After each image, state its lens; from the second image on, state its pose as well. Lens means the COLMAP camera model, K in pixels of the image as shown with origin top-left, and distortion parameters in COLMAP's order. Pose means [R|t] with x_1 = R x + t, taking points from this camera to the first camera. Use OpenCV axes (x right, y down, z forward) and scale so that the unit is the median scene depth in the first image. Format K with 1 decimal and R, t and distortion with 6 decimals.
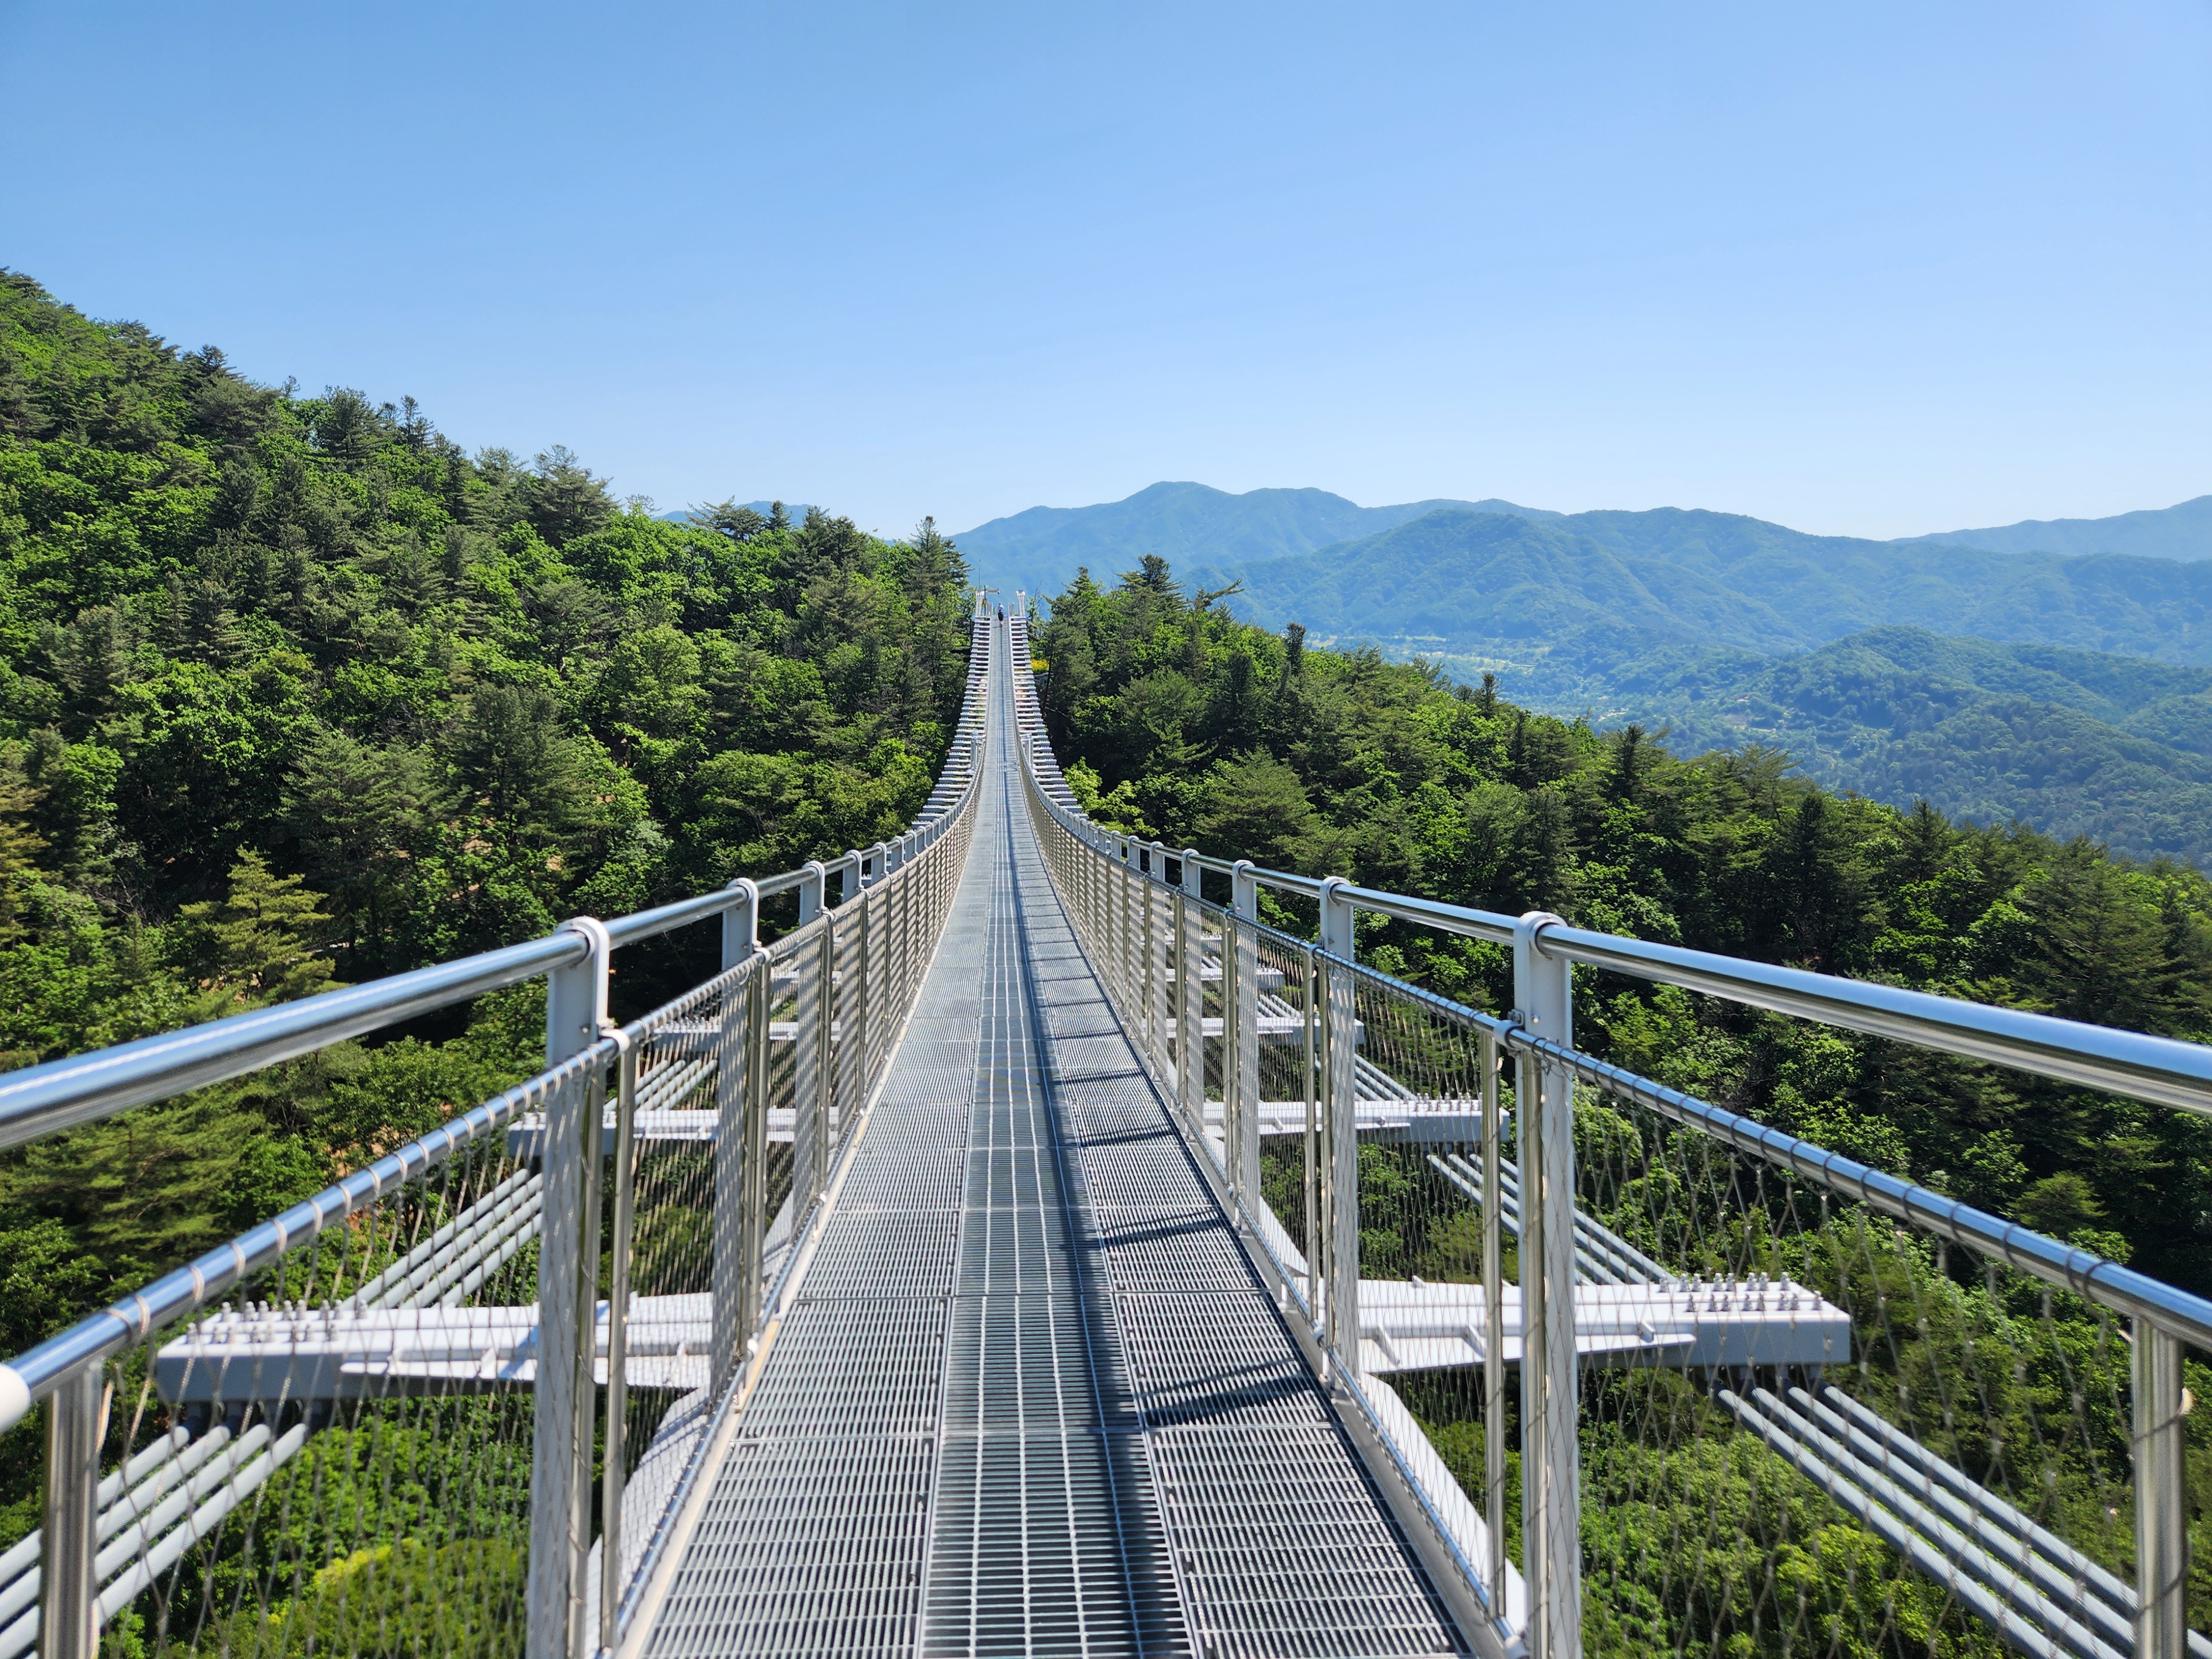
lens RADIAL K [[1473.0, 0, 1096.9], [0, 1473.0, 824.9], [0, 0, 1]] dist [0.071770, -0.065269]
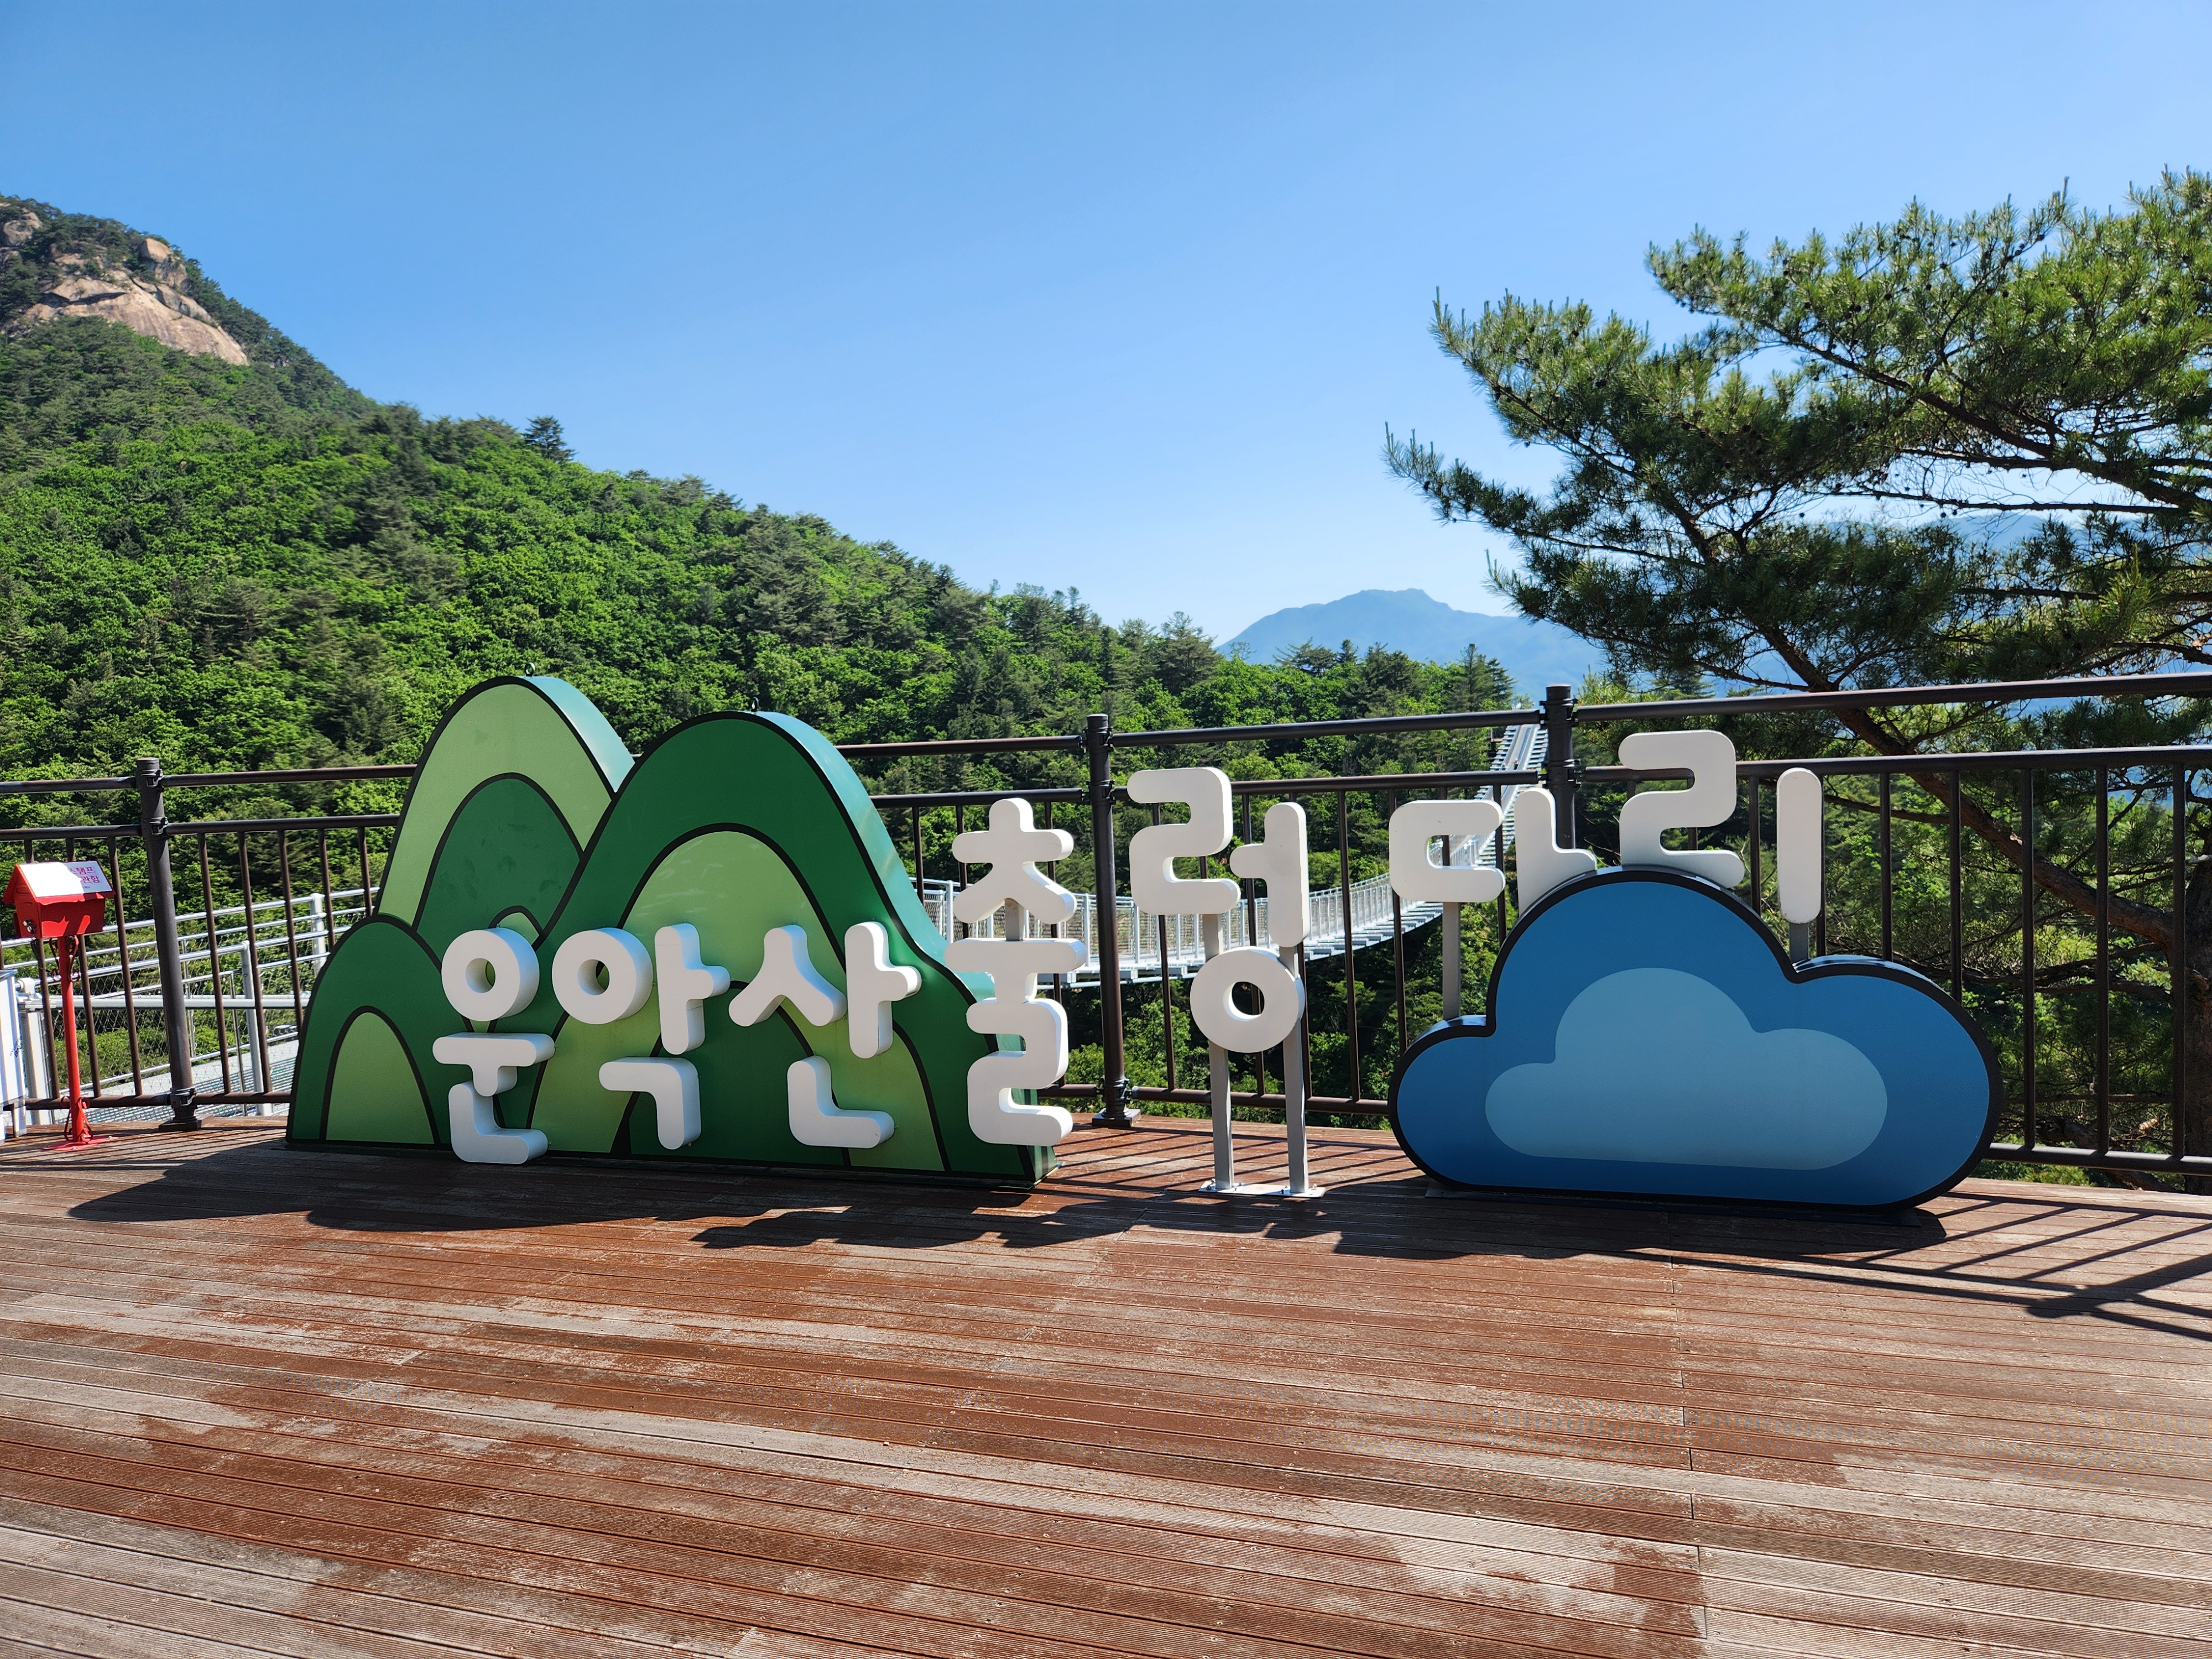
lens RADIAL K [[1493.9, 0, 1108.3], [0, 1493.9, 864.7], [0, 0, 1]] dist [0.076161, -0.071503]
pose [[0.921860, -0.021572, -0.386922, 0.094918], [0.009947, 0.999438, -0.032021, 0.003664], [0.387395, 0.025670, 0.921556, -0.251798]]
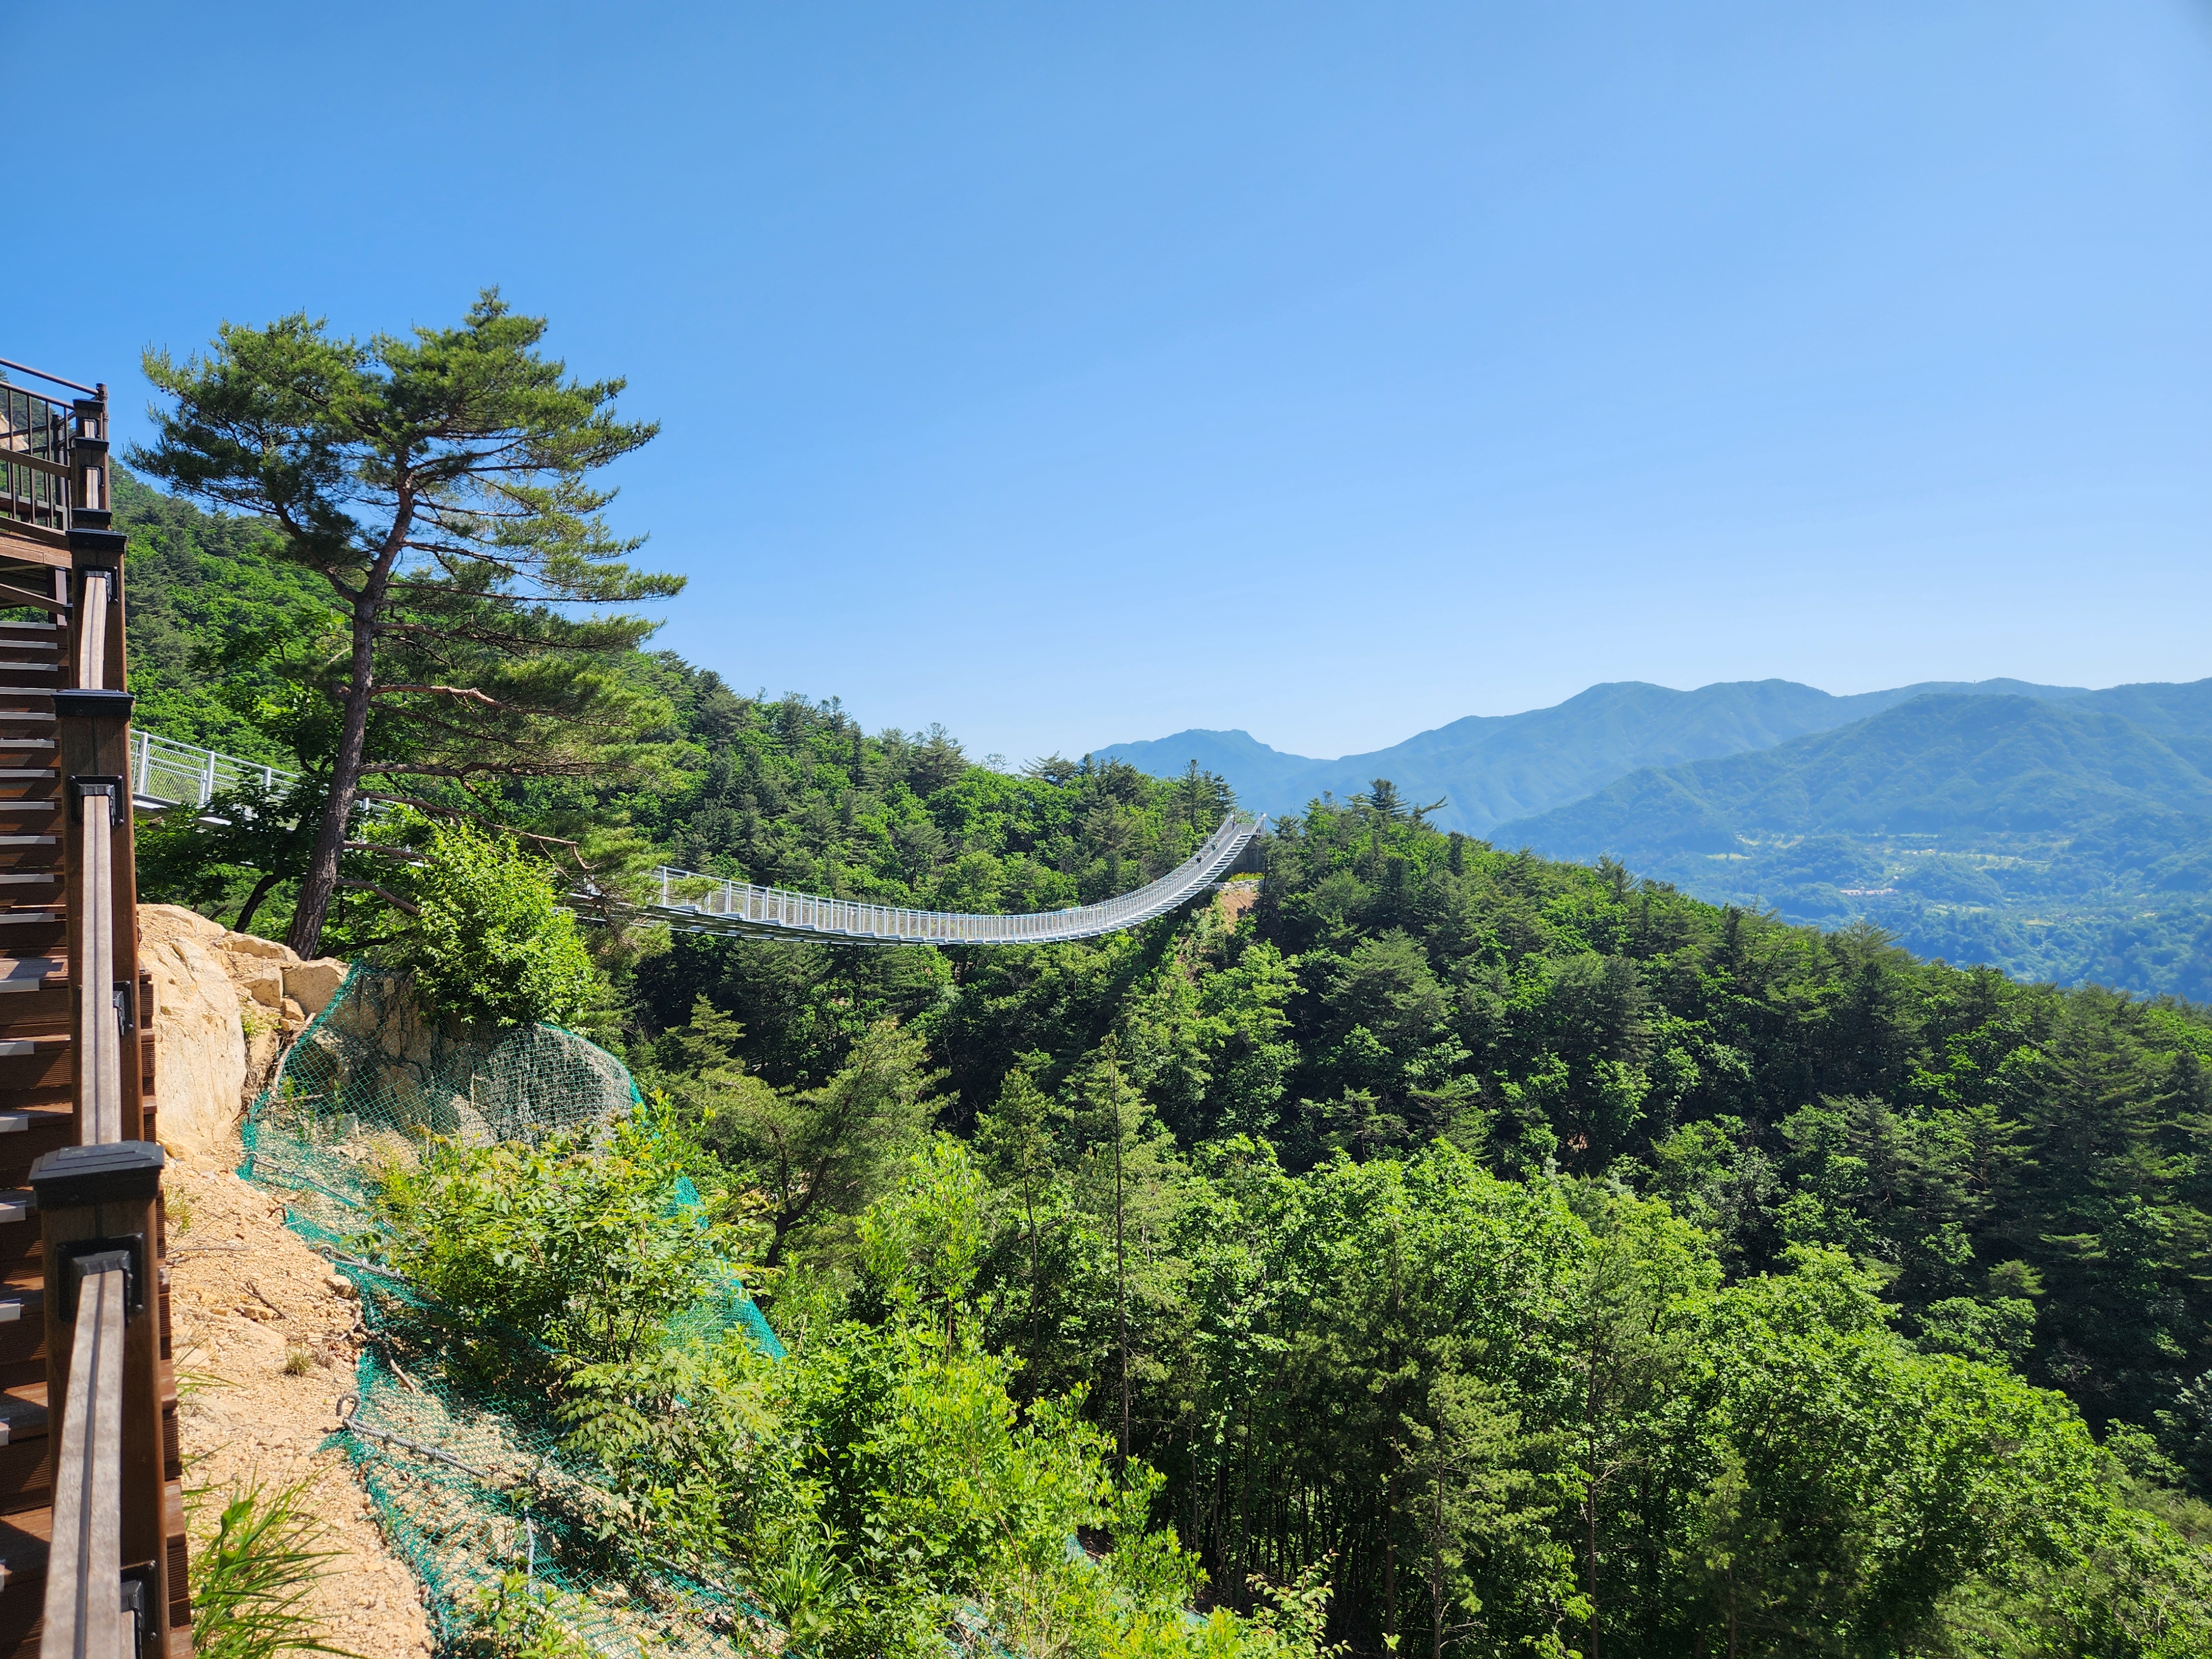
lens RADIAL K [[1502.8, 0, 1091.5], [0, 1502.8, 869.8], [0, 0, 1]] dist [0.087411, -0.074688]
pose [[0.955534, -0.030614, -0.293286, 0.216479], [-0.003624, 0.993302, -0.115492, 0.044833], [0.294857, 0.111420, 0.949023, -0.303776]]
